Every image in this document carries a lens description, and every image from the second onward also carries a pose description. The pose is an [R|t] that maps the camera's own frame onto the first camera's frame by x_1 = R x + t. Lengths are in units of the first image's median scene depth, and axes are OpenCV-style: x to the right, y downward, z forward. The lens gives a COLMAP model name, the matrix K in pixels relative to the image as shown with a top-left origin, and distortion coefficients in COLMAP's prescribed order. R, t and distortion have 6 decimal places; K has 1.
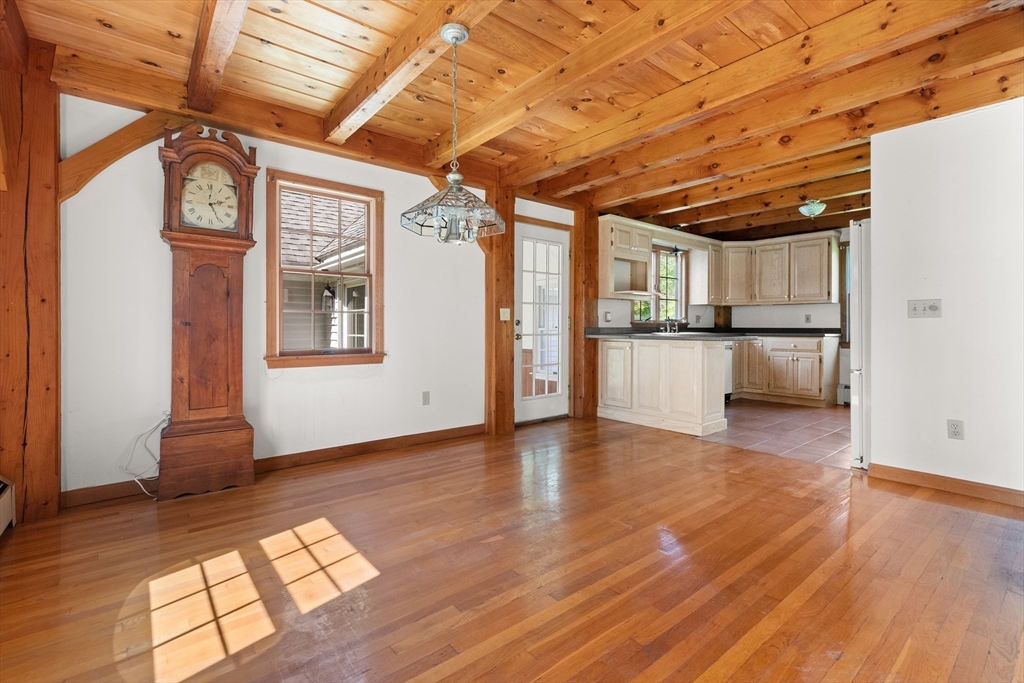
lens RADIAL K [[467.3, 0, 511.1], [0, 467.3, 324.6], [0, 0, 1]] dist [0.008255, 0.000659]
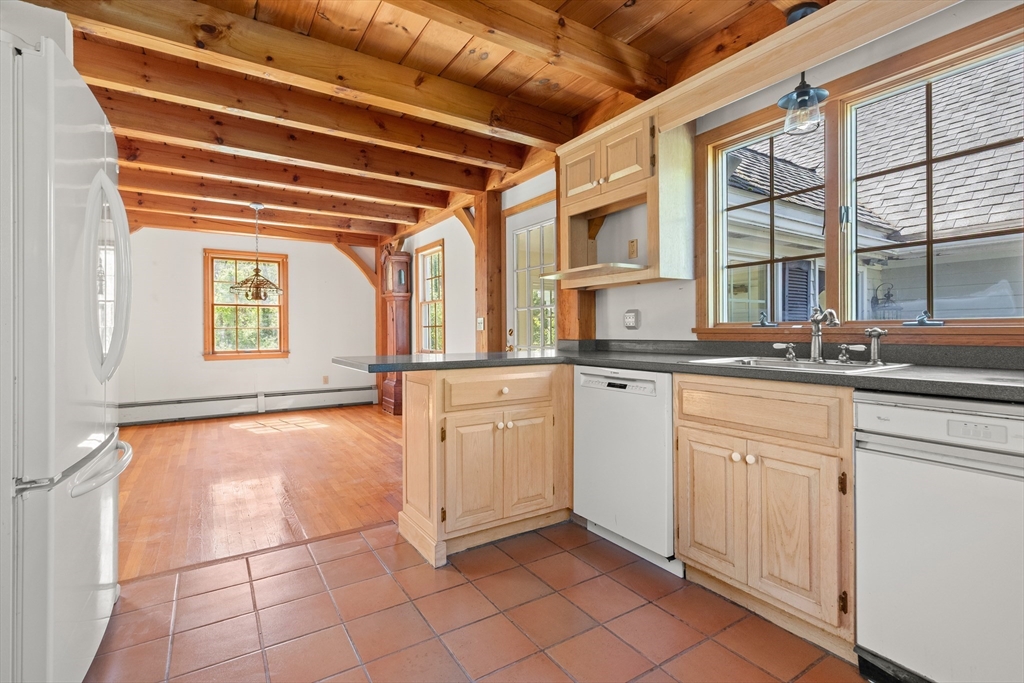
lens RADIAL K [[467.3, 0, 506.0], [0, 467.3, 328.5], [0, 0, 1]] dist [0.008255, 0.000659]
pose [[-0.118864, -0.008407, -0.992875, 1.239555], [0.006930, 0.999933, -0.009296, -0.004926], [0.992886, -0.007986, -0.118798, 1.538381]]
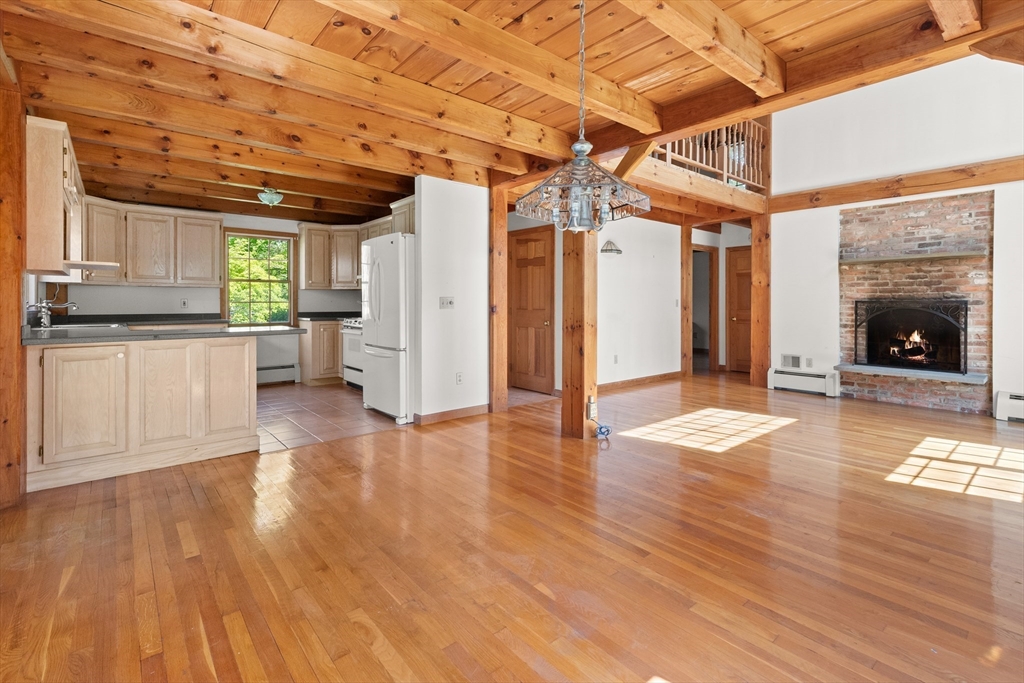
lens RADIAL K [[467.3, 0, 526.1], [0, 467.3, 305.7], [0, 0, 1]] dist [0.008255, 0.000659]
pose [[-0.030037, -0.007700, 0.999519, -0.572928], [-0.004680, 0.999960, 0.007563, -0.034021], [-0.999538, -0.004450, -0.030072, 0.704895]]
